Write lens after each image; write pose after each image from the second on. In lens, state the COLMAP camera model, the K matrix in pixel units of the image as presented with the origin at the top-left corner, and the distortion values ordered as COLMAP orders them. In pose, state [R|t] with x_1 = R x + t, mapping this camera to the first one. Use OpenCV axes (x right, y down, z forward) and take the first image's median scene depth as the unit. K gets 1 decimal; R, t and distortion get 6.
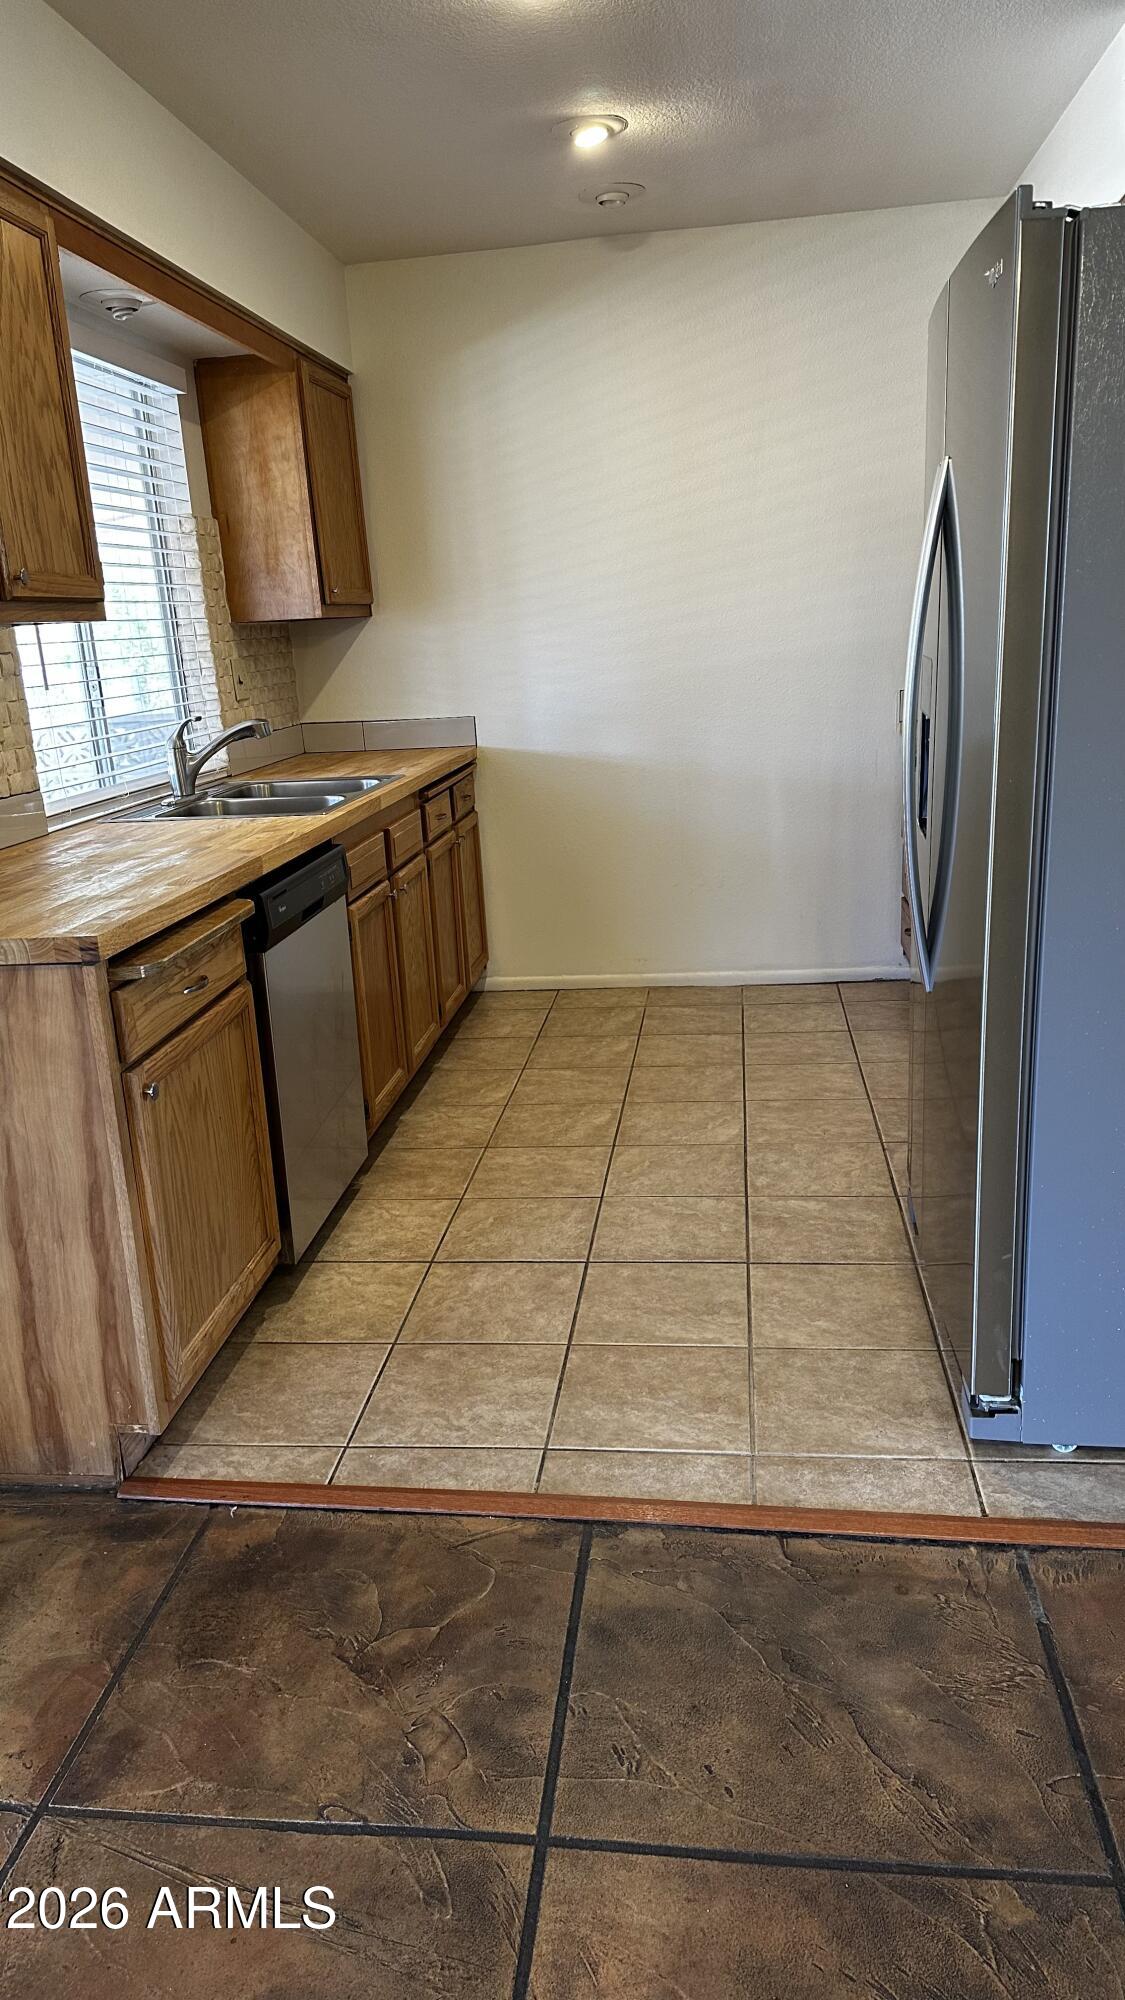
lens RADIAL K [[1391.1, 0, 562.5], [0, 1391.1, 1000.0], [0, 0, 1]] dist [0.170033, -0.323177]
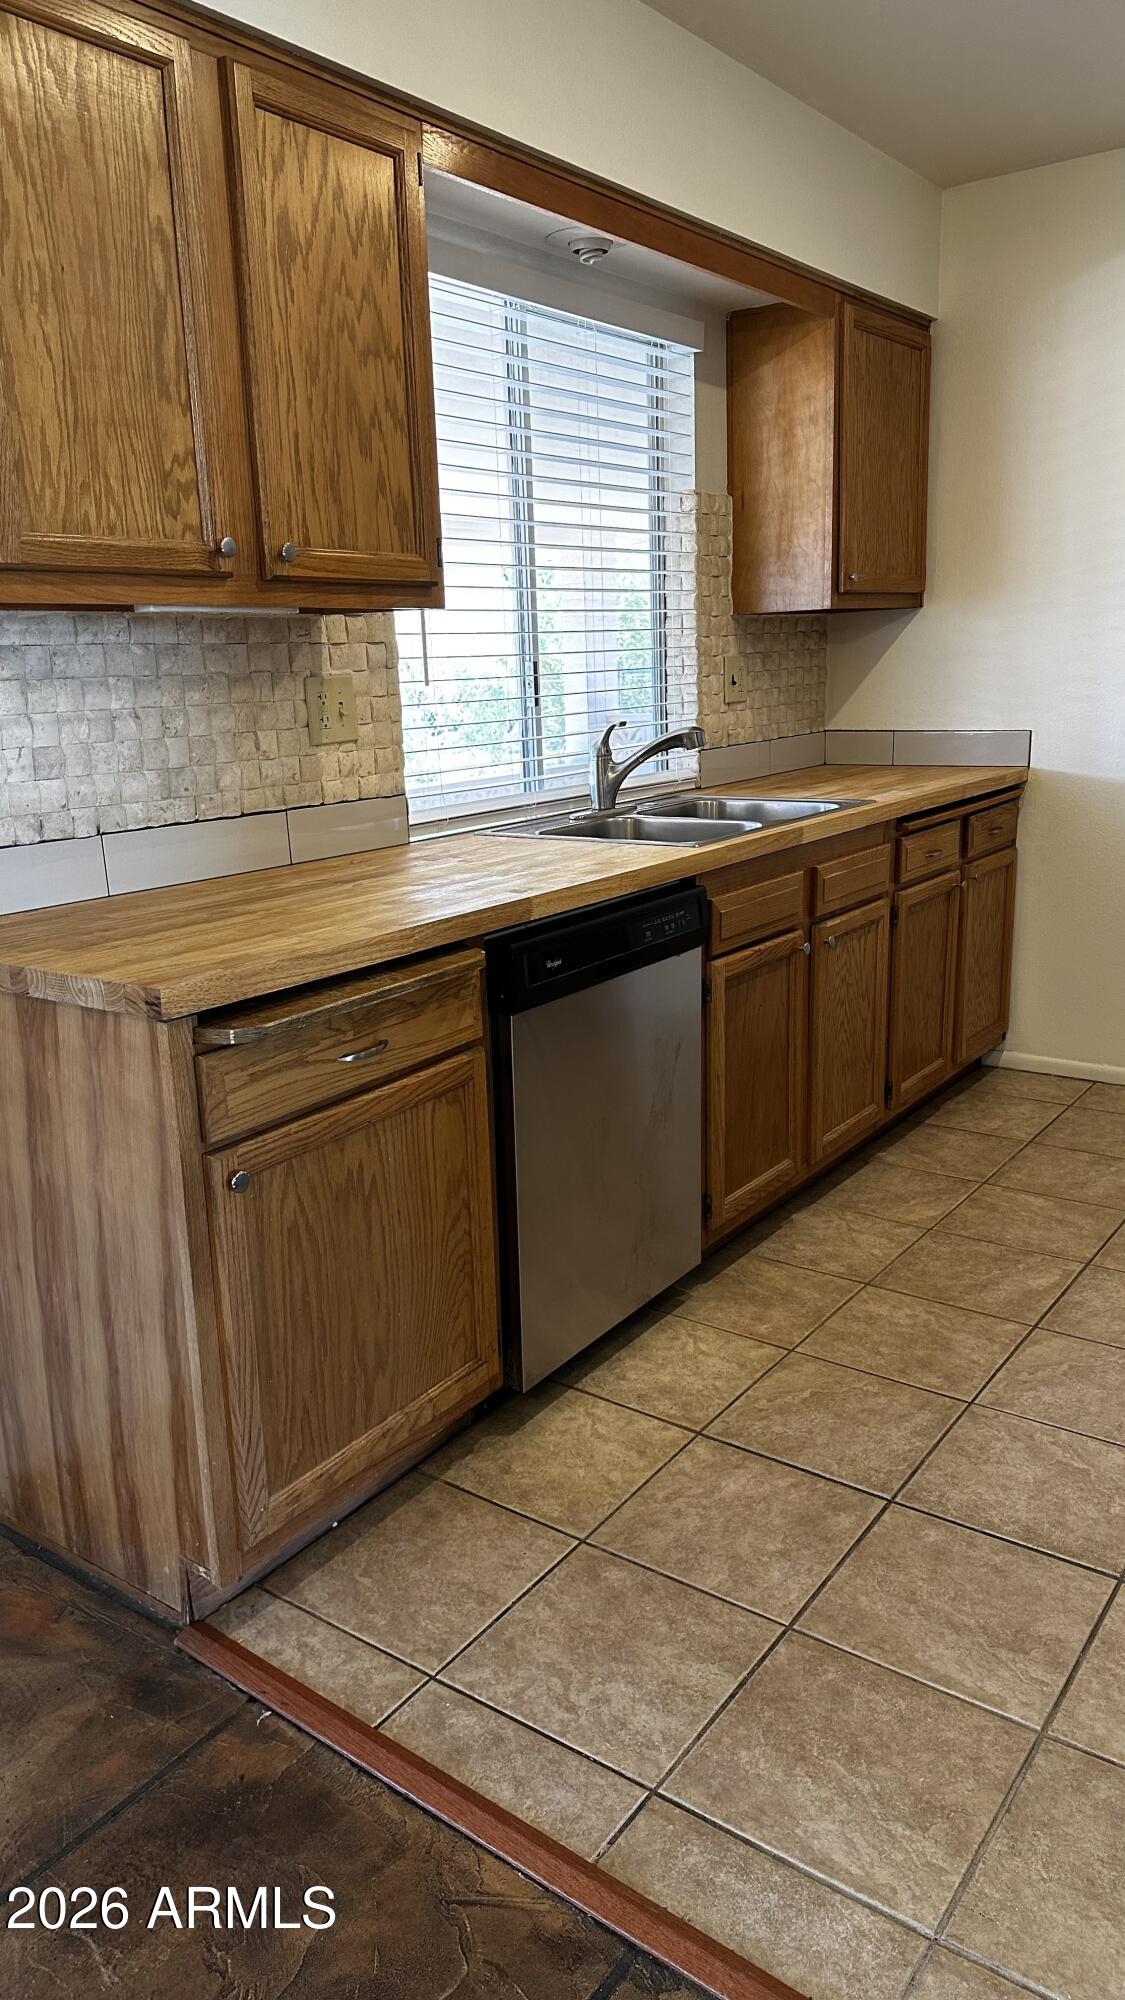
lens RADIAL K [[1391.1, 0, 562.5], [0, 1391.1, 1000.0], [0, 0, 1]] dist [0.170033, -0.323177]
pose [[0.874009, 0.146415, -0.463326, 0.149450], [-0.144561, 0.988698, 0.039738, -0.063057], [0.463908, 0.032247, 0.885296, 0.233892]]
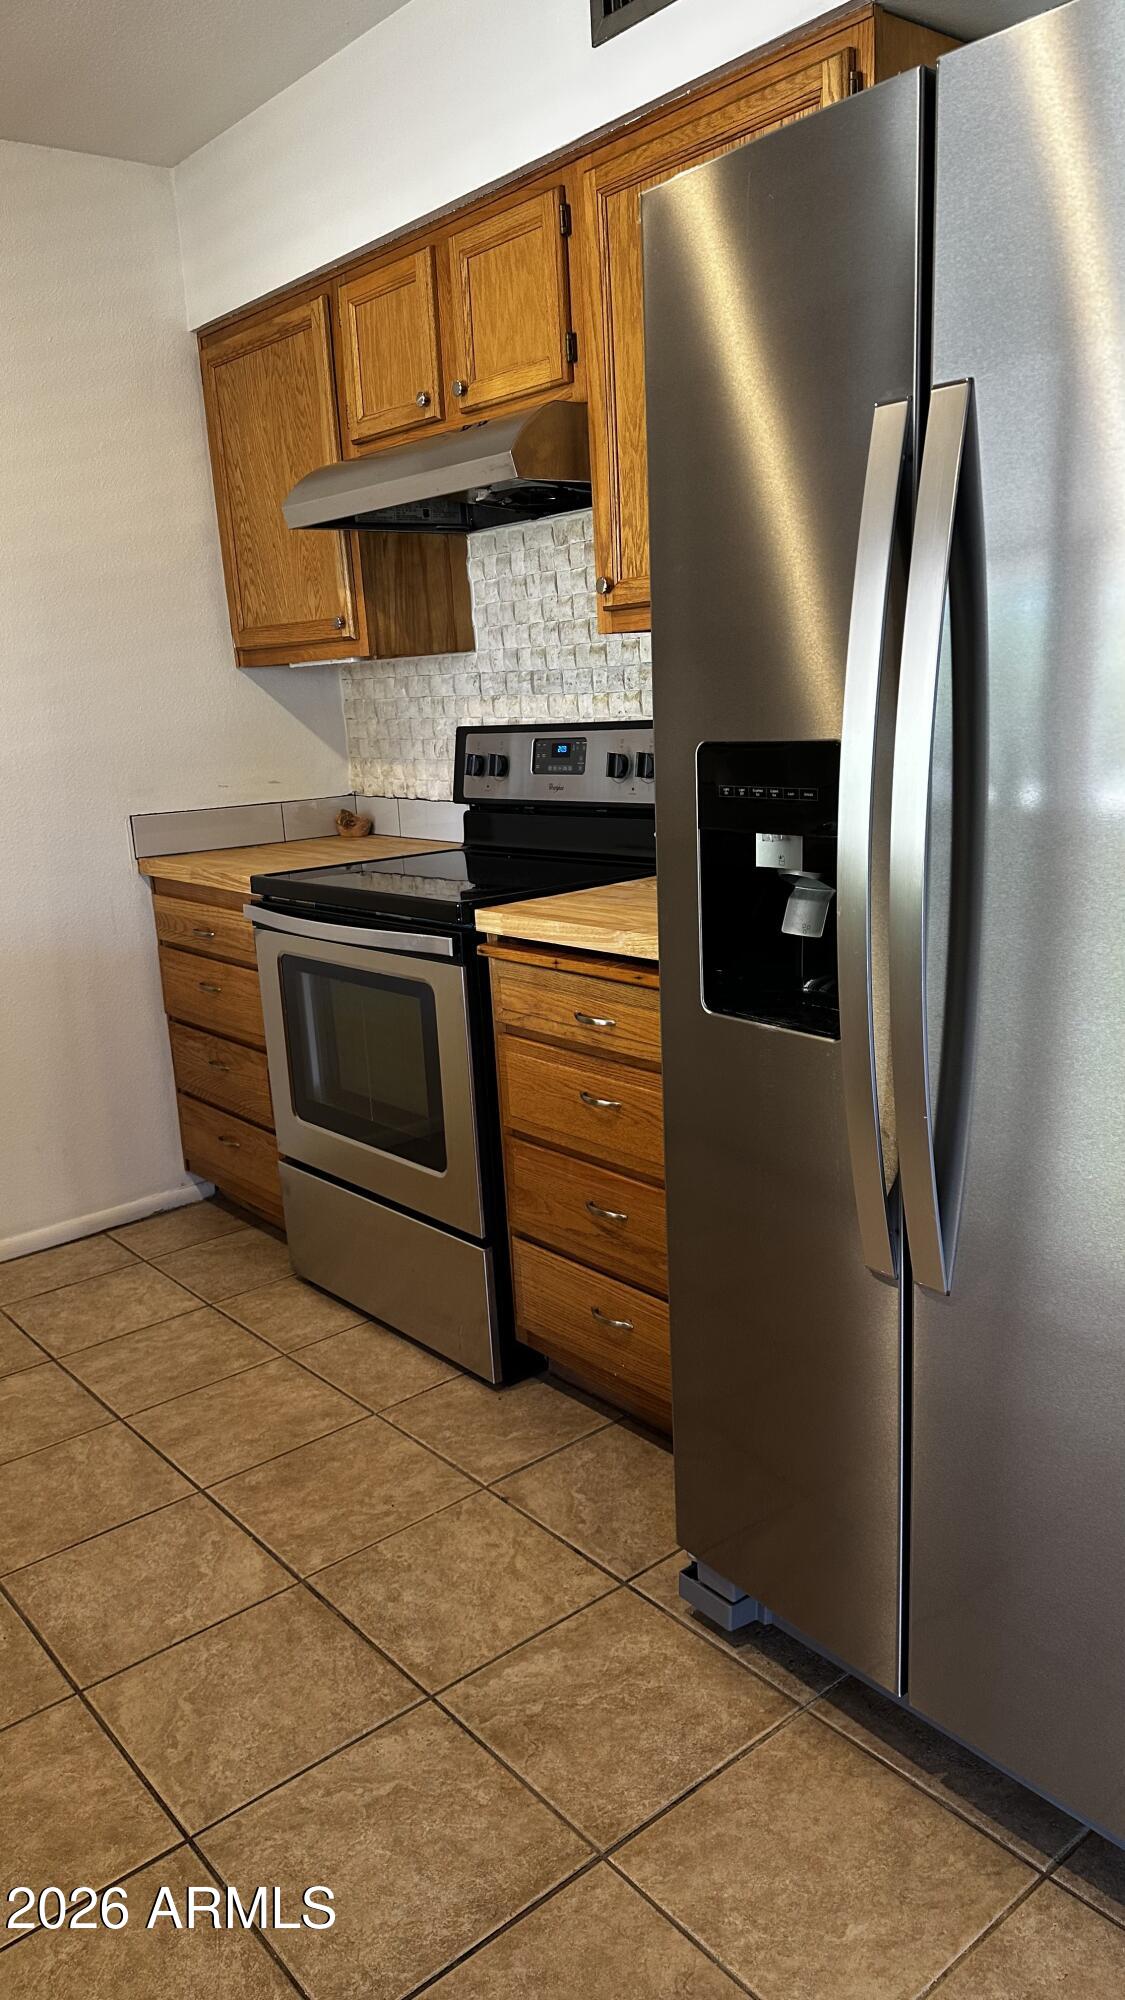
lens RADIAL K [[1391.1, 0, 562.5], [0, 1391.1, 1000.0], [0, 0, 1]] dist [0.170033, -0.323177]
pose [[0.693091, -0.142041, 0.706717, -0.185634], [0.202254, 0.979332, -0.001522, -0.116050], [-0.691894, 0.143991, 0.707495, 0.500643]]
